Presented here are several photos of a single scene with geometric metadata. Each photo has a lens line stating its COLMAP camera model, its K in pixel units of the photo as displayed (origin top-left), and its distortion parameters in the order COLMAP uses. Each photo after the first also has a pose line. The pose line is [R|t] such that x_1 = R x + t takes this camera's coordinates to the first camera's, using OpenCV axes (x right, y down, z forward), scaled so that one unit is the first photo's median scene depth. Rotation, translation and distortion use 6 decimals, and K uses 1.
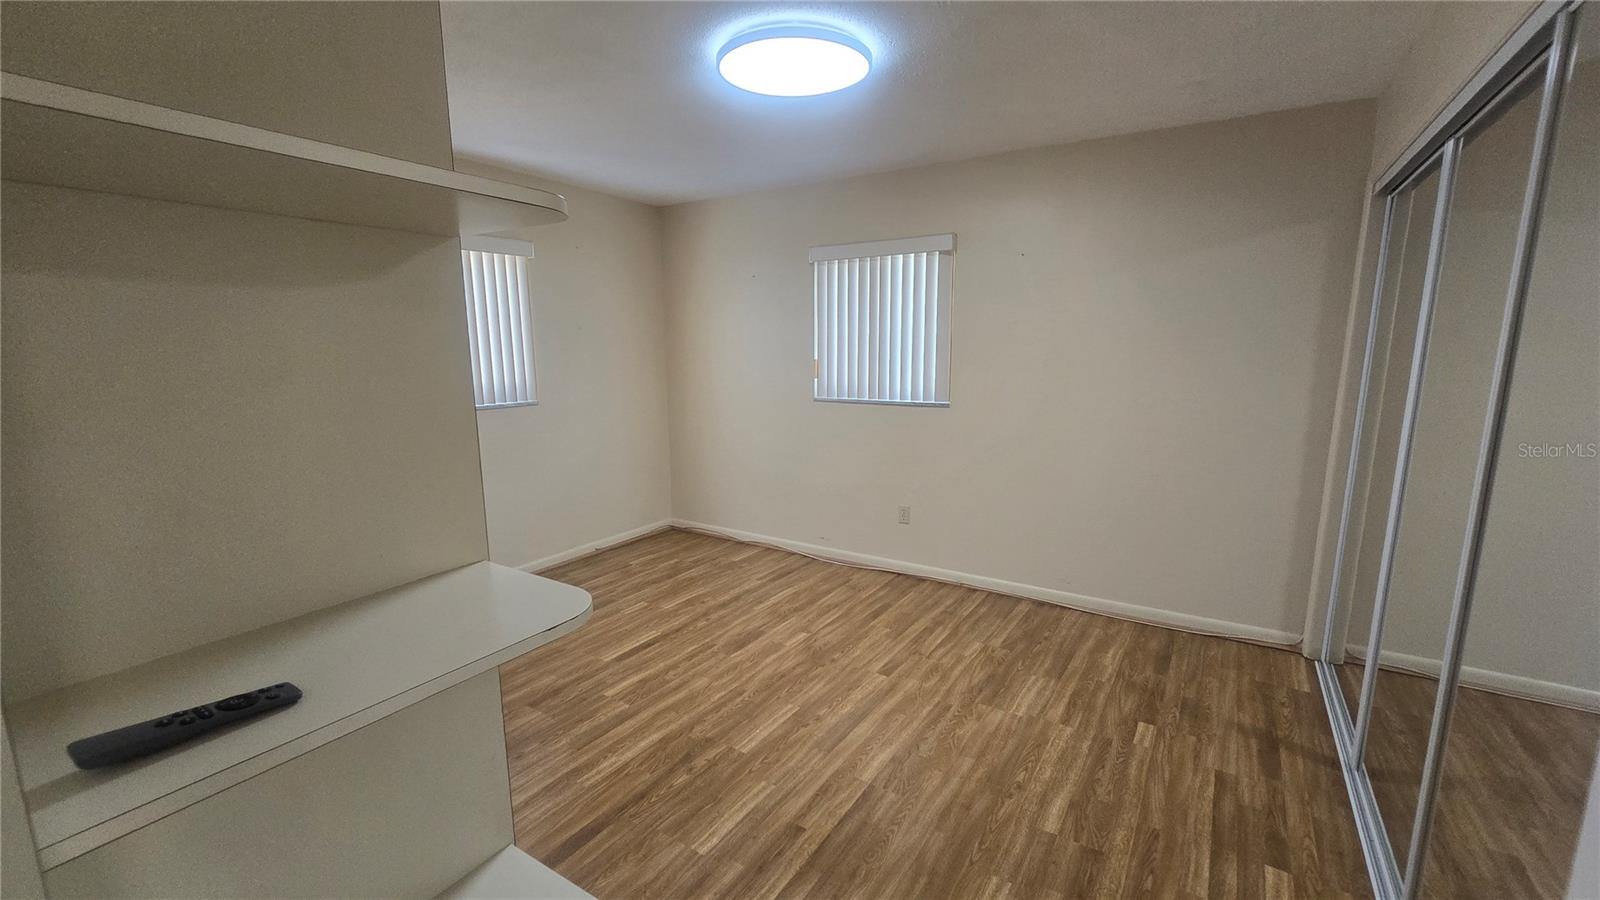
lens RADIAL K [[654.9, 0, 817.4], [0, 654.9, 454.7], [0, 0, 1]] dist [0.001246, -0.000048]
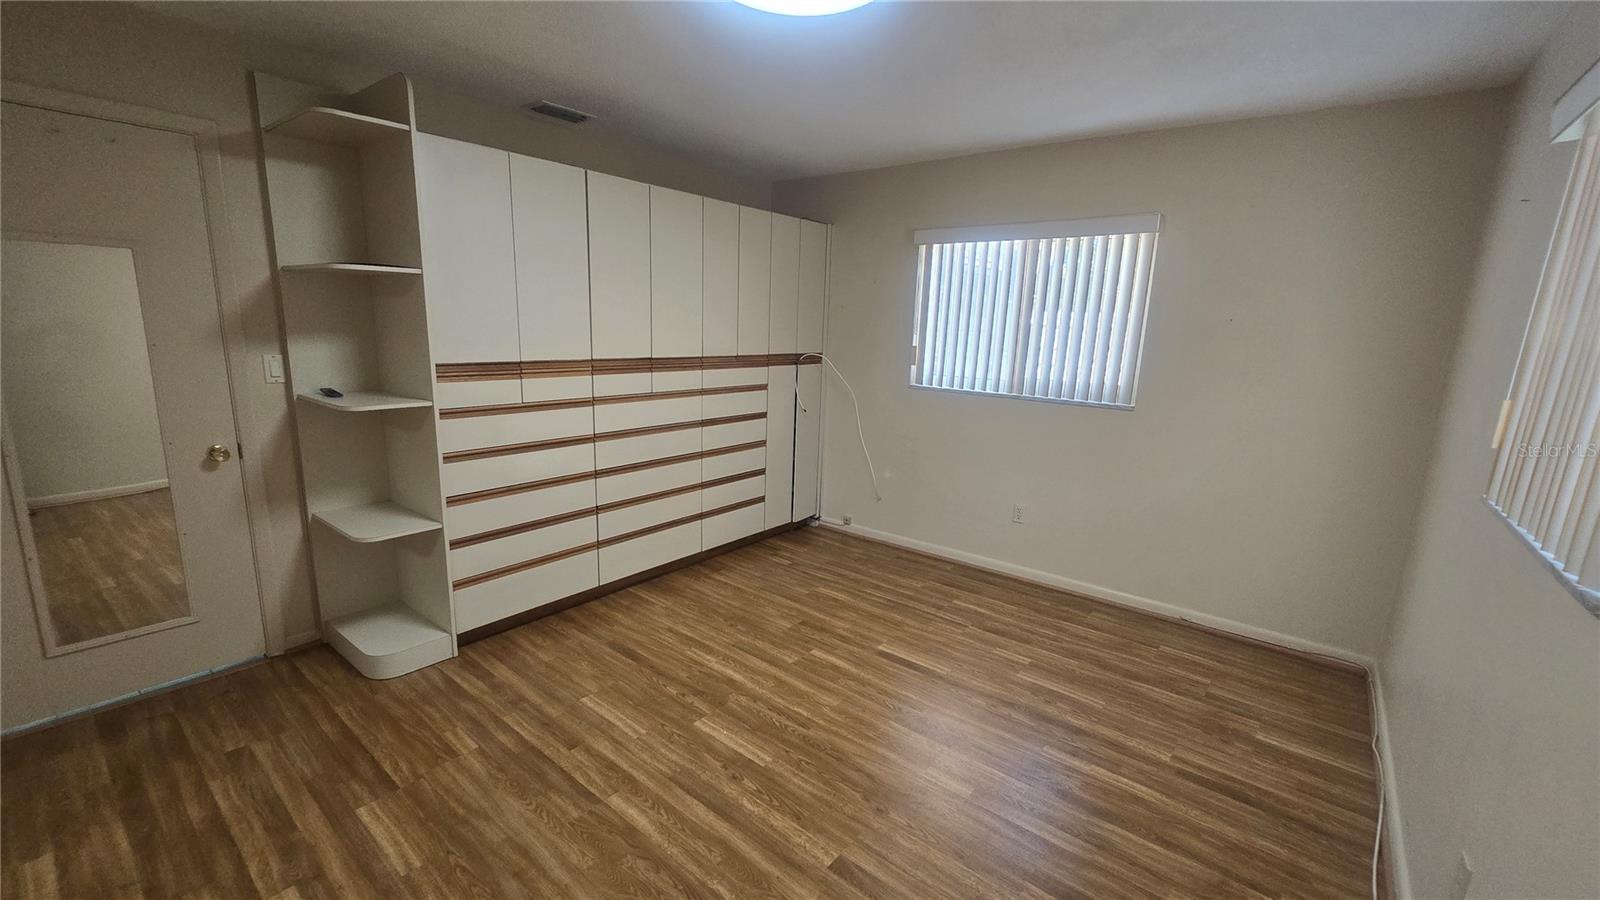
lens RADIAL K [[654.9, 0, 811.9], [0, 654.9, 458.7], [0, 0, 1]] dist [0.001246, -0.000048]
pose [[-0.114636, 0.204864, -0.972054, 0.712476], [-0.200632, 0.953566, 0.224628, -0.201605], [0.972936, 0.220776, -0.068210, 1.026710]]
